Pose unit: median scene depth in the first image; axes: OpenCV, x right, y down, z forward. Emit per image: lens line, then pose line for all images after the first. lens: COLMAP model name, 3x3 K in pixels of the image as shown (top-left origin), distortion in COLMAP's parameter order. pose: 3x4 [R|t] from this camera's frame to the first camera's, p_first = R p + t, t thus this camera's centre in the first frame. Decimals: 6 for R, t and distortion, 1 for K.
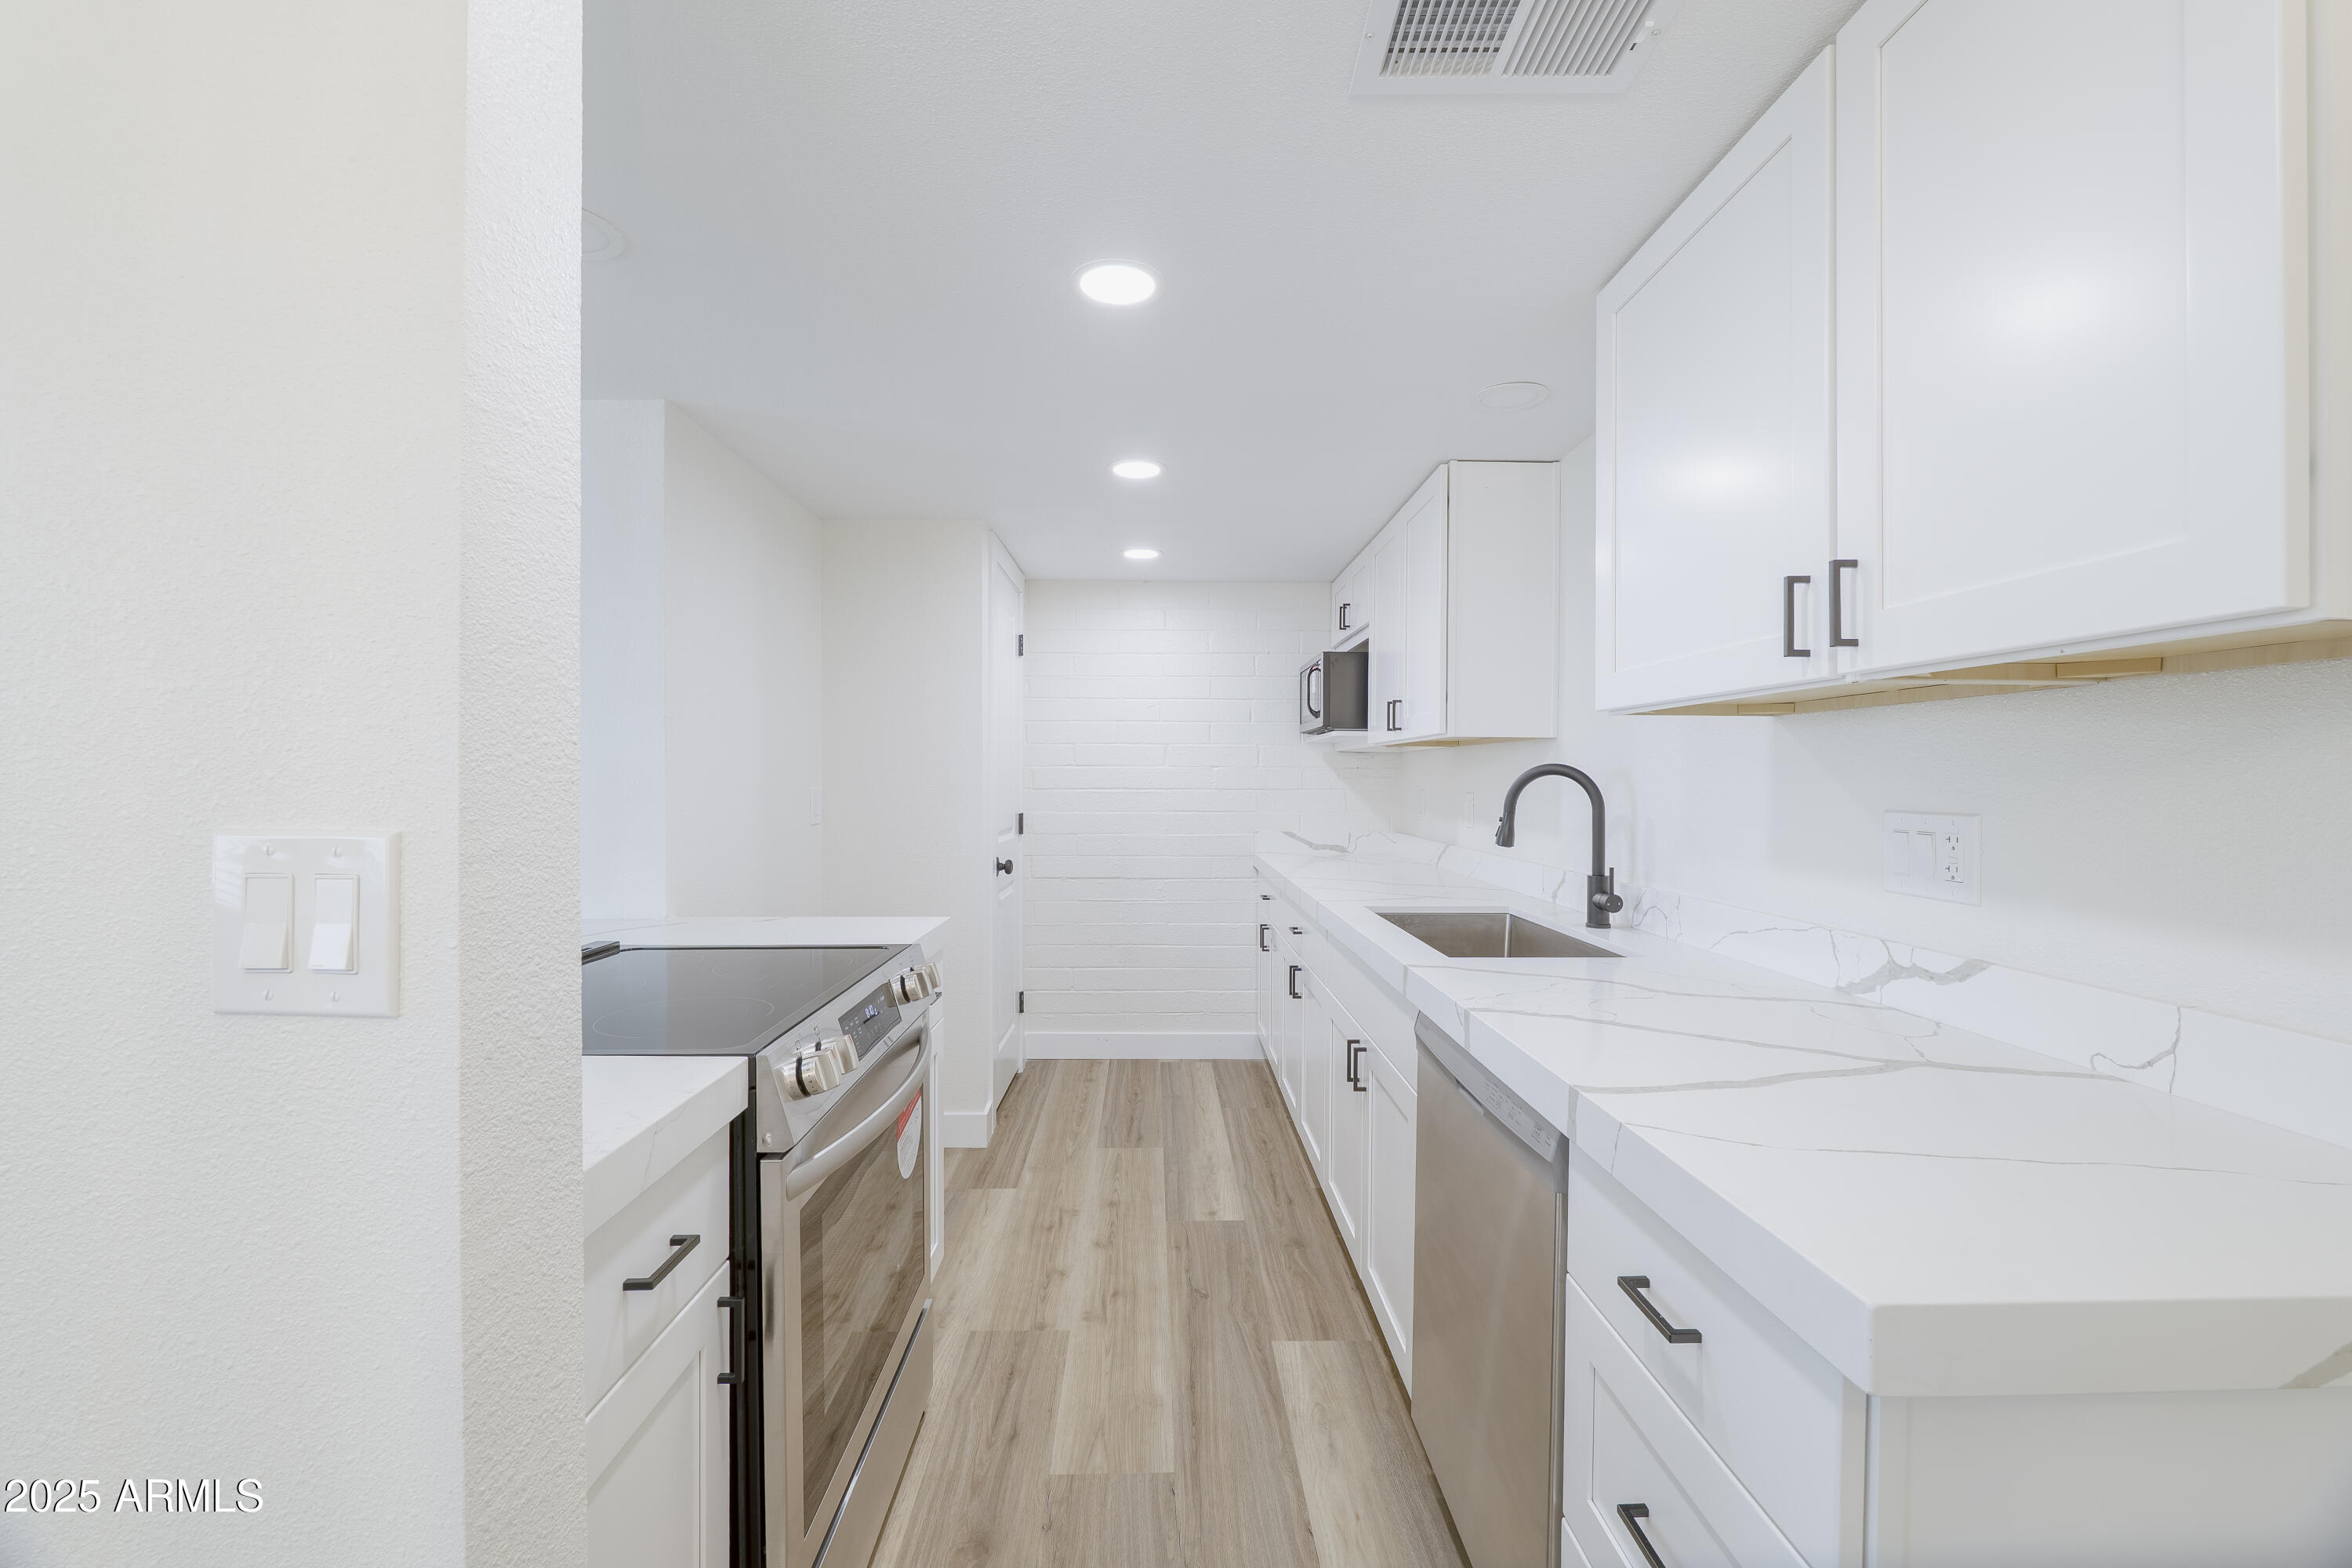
lens RADIAL K [[958.3, 0, 1176.0], [0, 958.3, 784.0], [0, 0, 1]] dist [-0.010612, 0.000048]
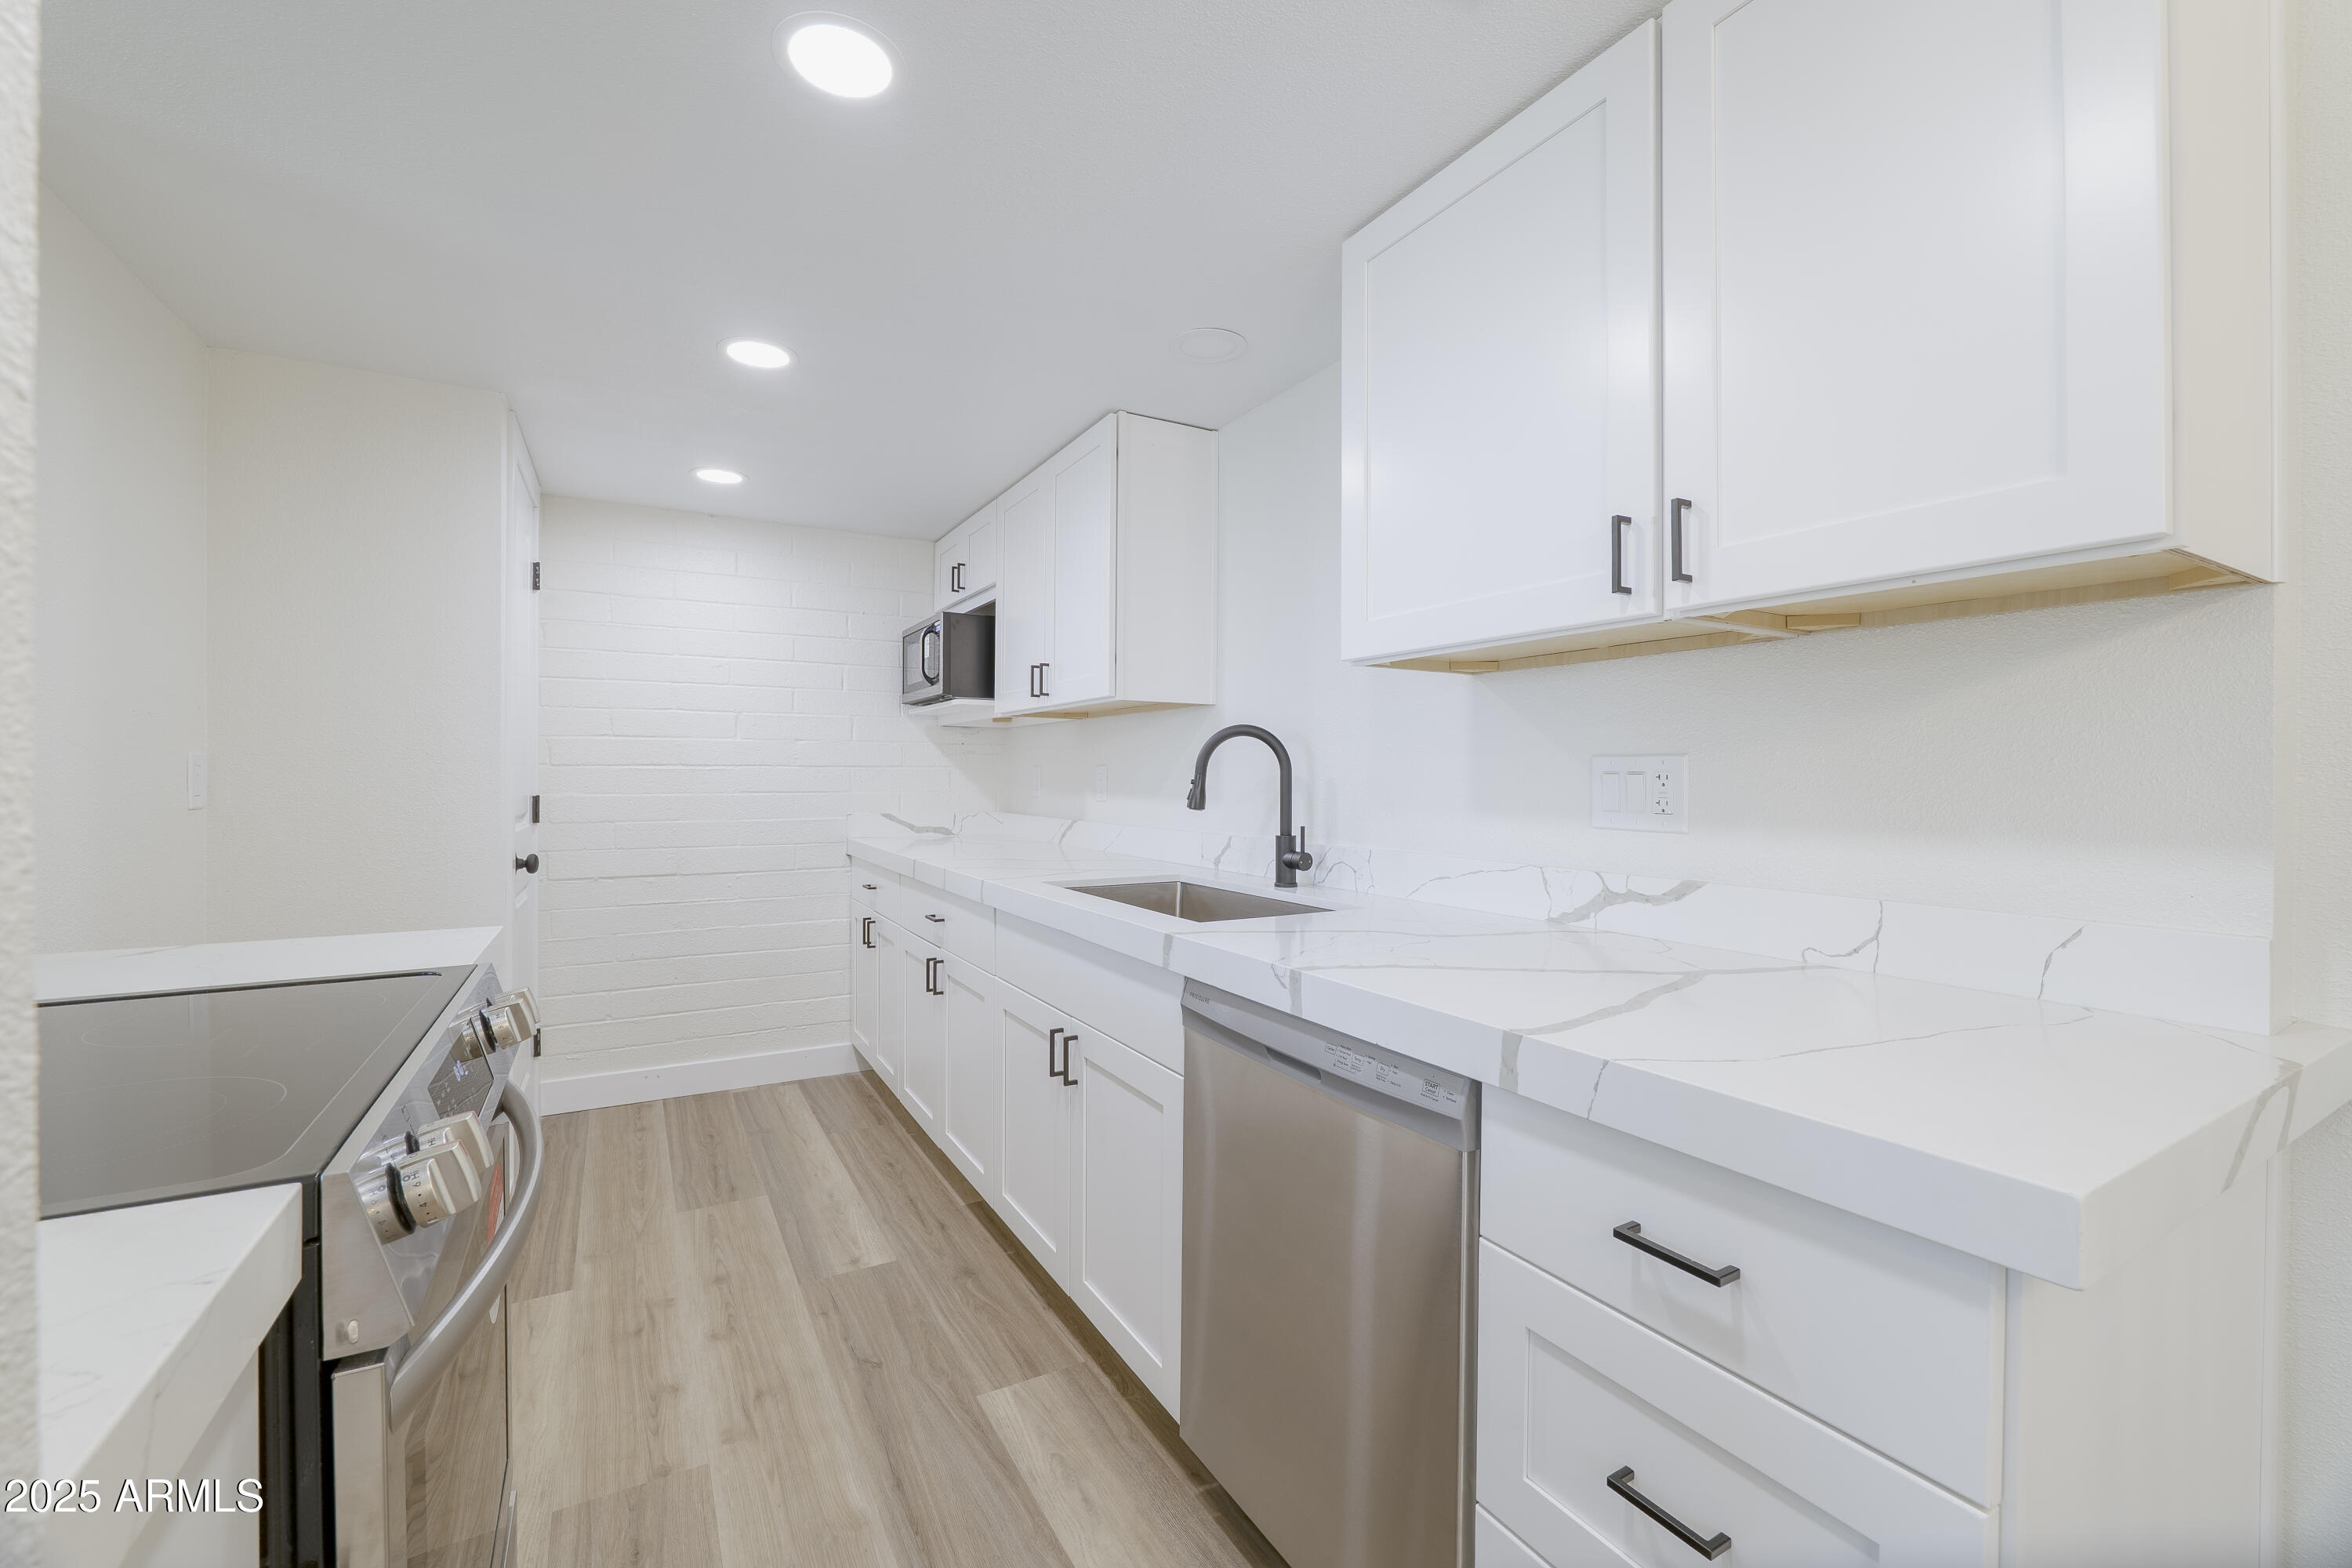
lens RADIAL K [[956.6, 0, 1177.3], [0, 956.6, 773.6], [0, 0, 1]] dist [-0.011722, 0.000149]
pose [[0.878160, -0.000343, 0.478367, -0.133181], [0.003131, 0.999982, -0.005031, 0.032606], [-0.478357, 0.005916, 0.878145, 0.154592]]
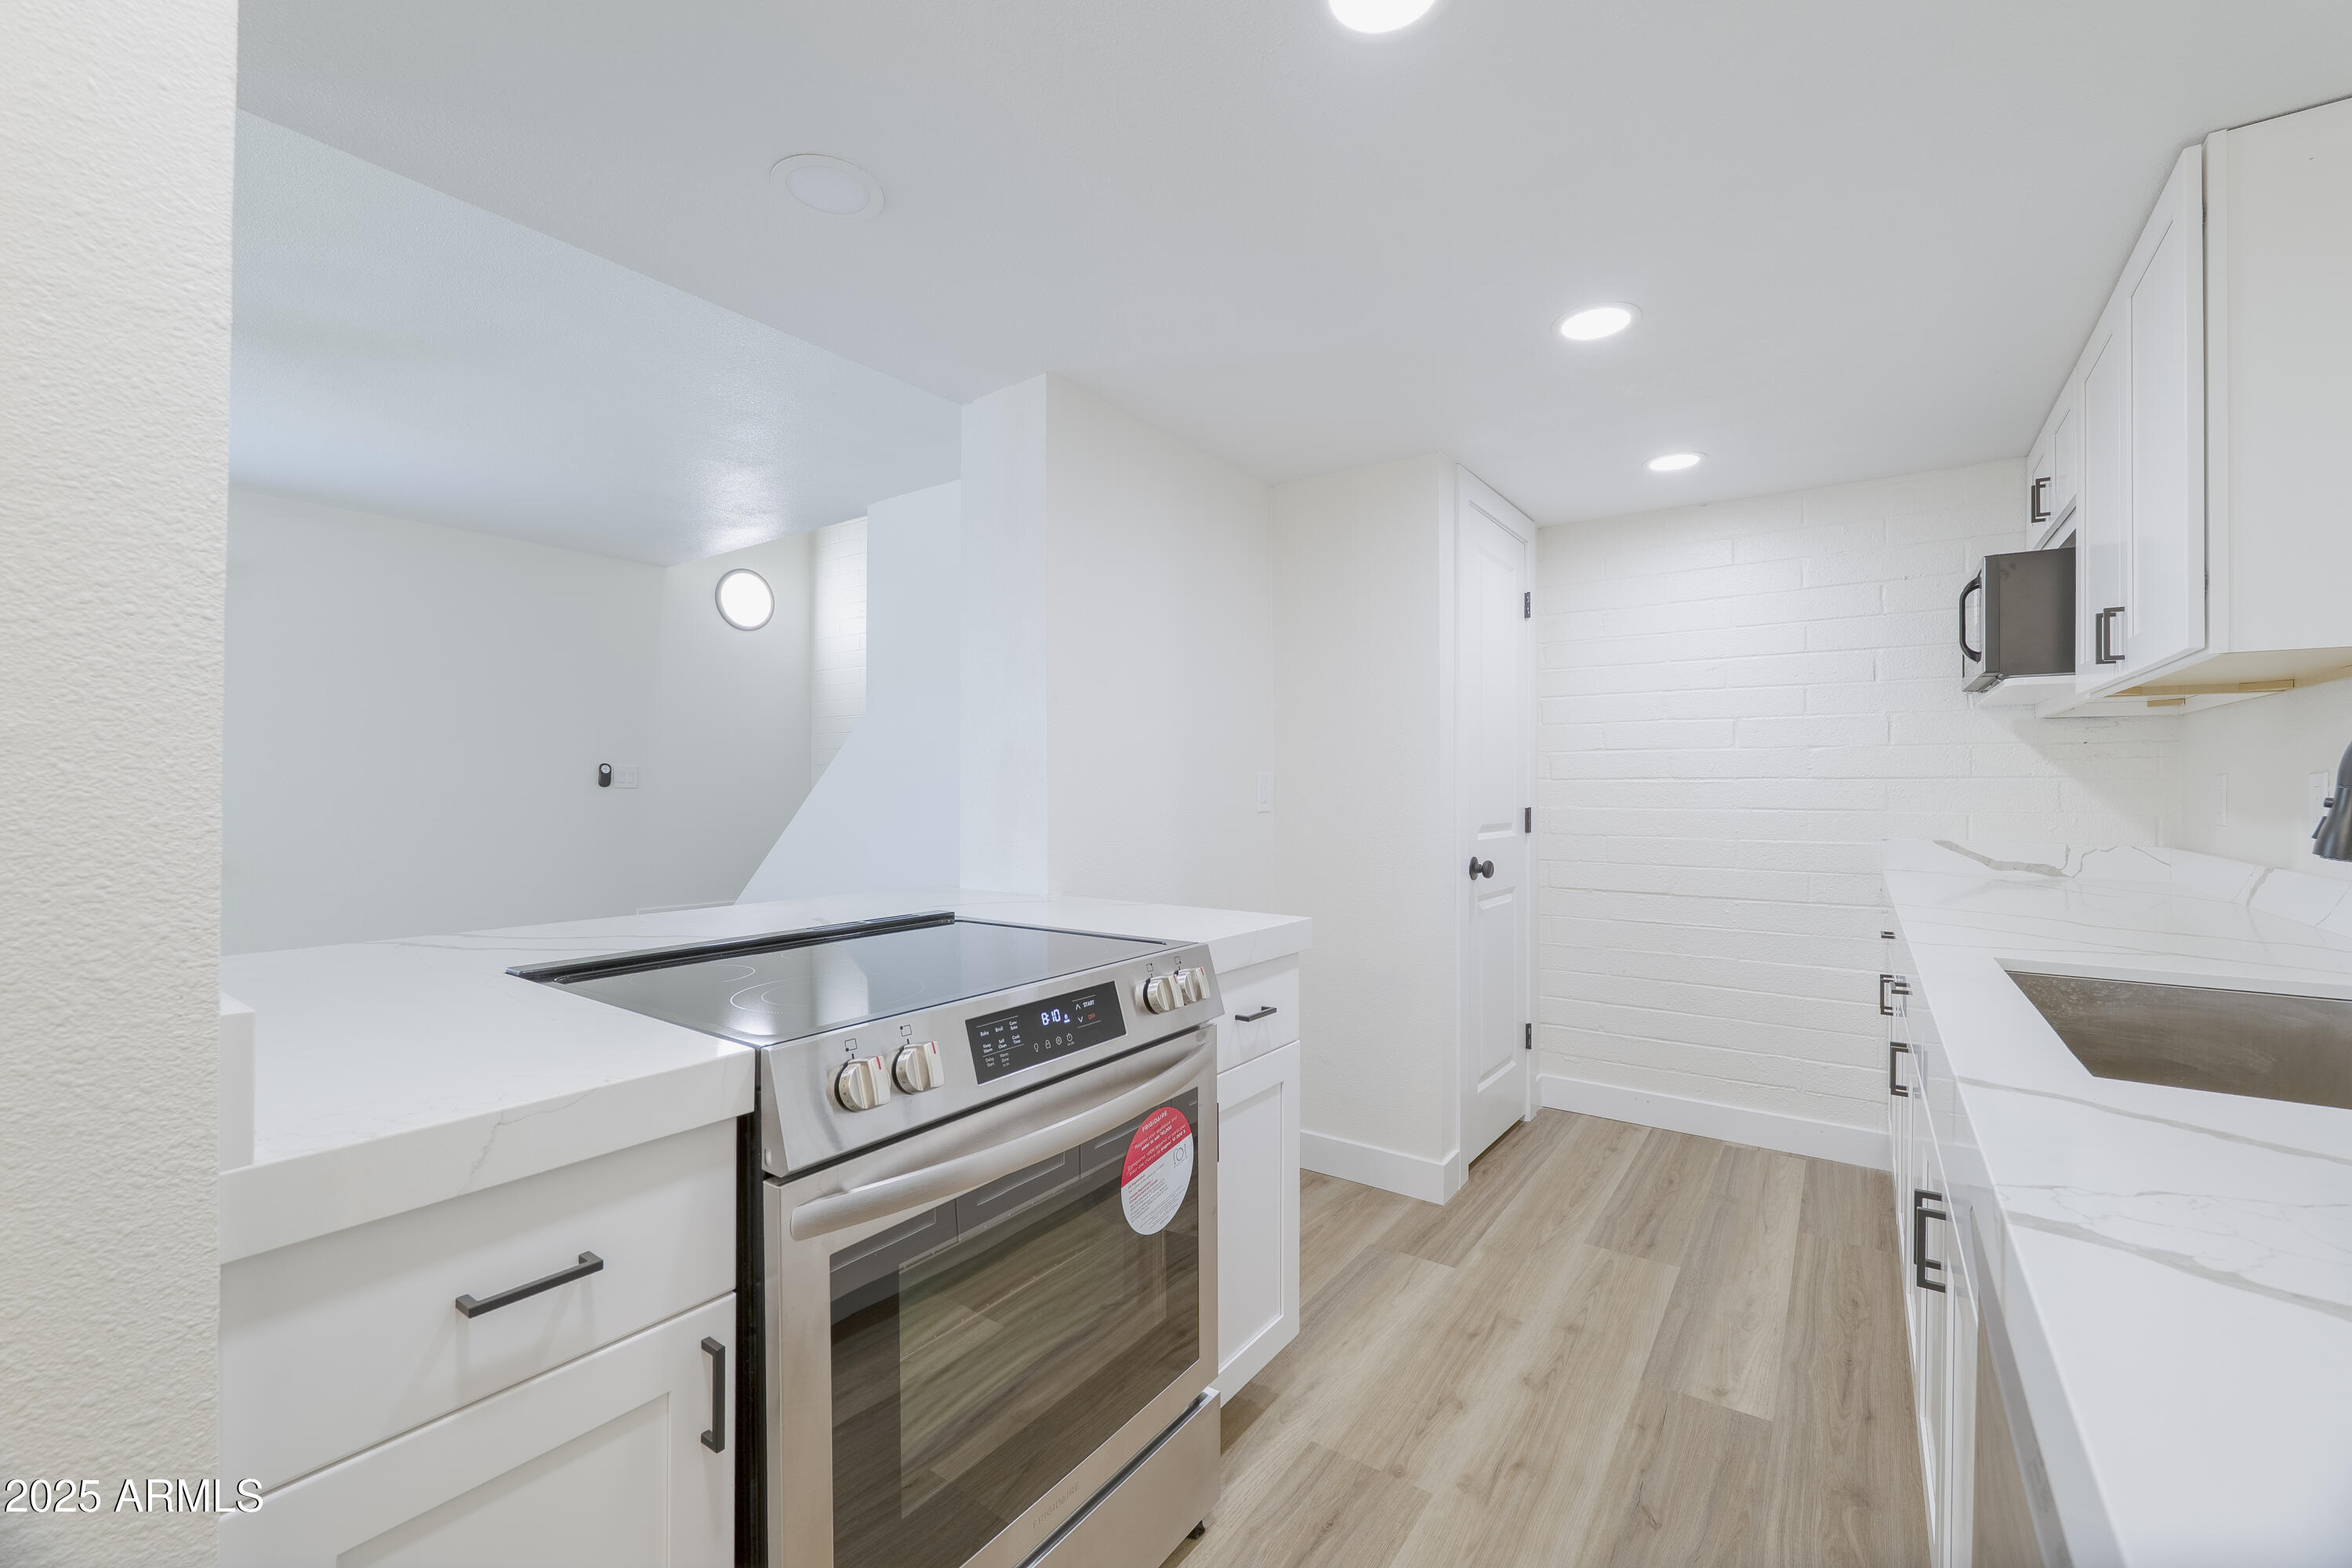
lens RADIAL K [[958.3, 0, 1176.0], [0, 958.3, 784.0], [0, 0, 1]] dist [-0.010612, 0.000048]
pose [[0.801170, -0.003771, -0.598425, 0.157579], [-0.002263, 0.999954, -0.009330, 0.032439], [0.598432, 0.008829, 0.801125, 0.271574]]
